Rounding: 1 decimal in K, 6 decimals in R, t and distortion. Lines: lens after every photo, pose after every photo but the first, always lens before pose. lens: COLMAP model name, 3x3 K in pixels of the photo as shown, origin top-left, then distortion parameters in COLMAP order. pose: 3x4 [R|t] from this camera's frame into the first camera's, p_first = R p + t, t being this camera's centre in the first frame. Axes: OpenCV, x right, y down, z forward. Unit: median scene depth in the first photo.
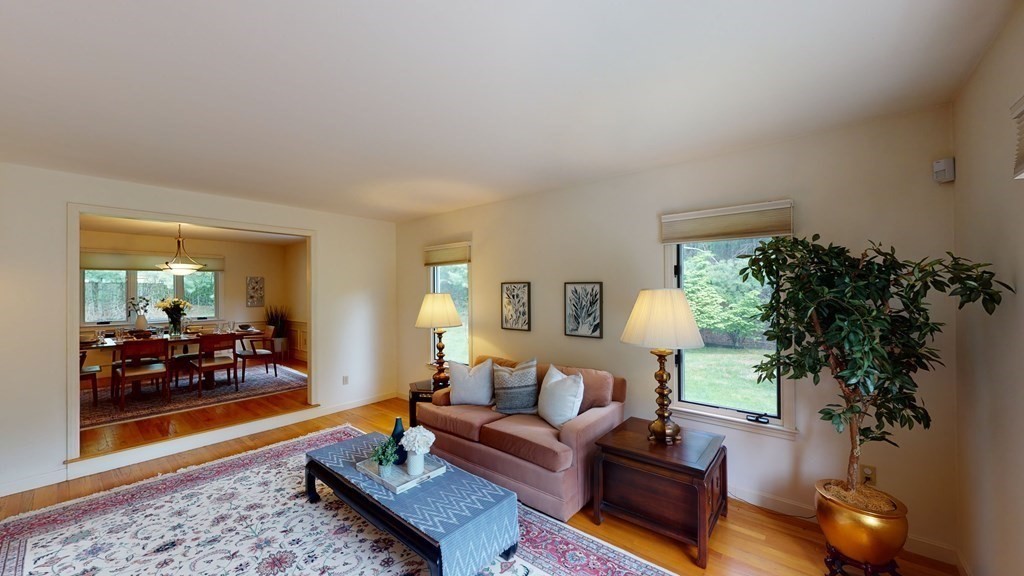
lens RADIAL K [[372.5, 0, 513.9], [0, 372.5, 289.4], [0, 0, 1]] dist [-0.000626, 0.000126]
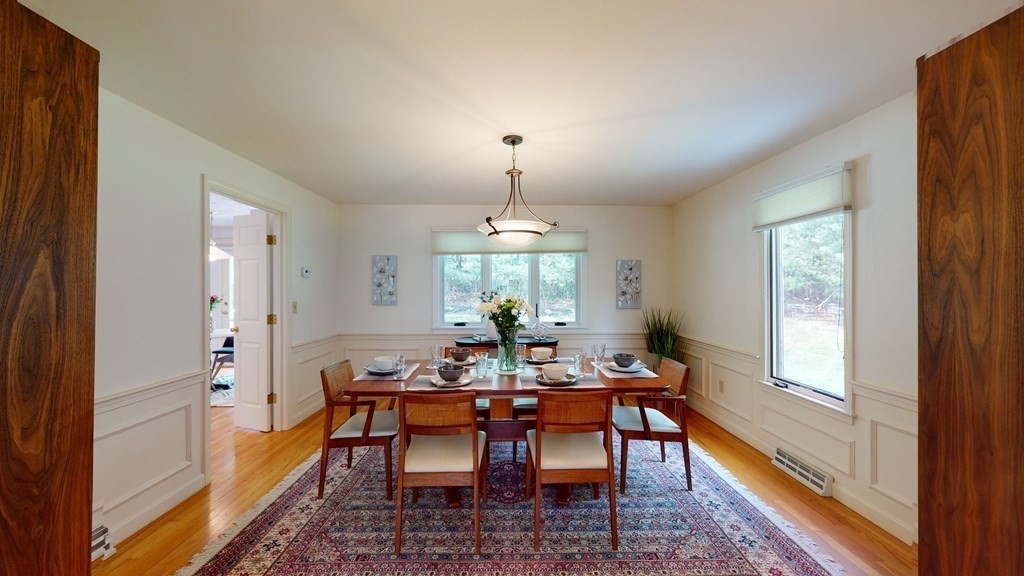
lens RADIAL K [[372.5, 0, 513.9], [0, 372.5, 289.4], [0, 0, 1]] dist [-0.000626, 0.000126]
pose [[0.655300, 0.009791, -0.755305, -0.383793], [-0.000499, 0.999921, 0.012529, 0.007646], [0.755368, -0.007833, 0.655254, 0.494216]]
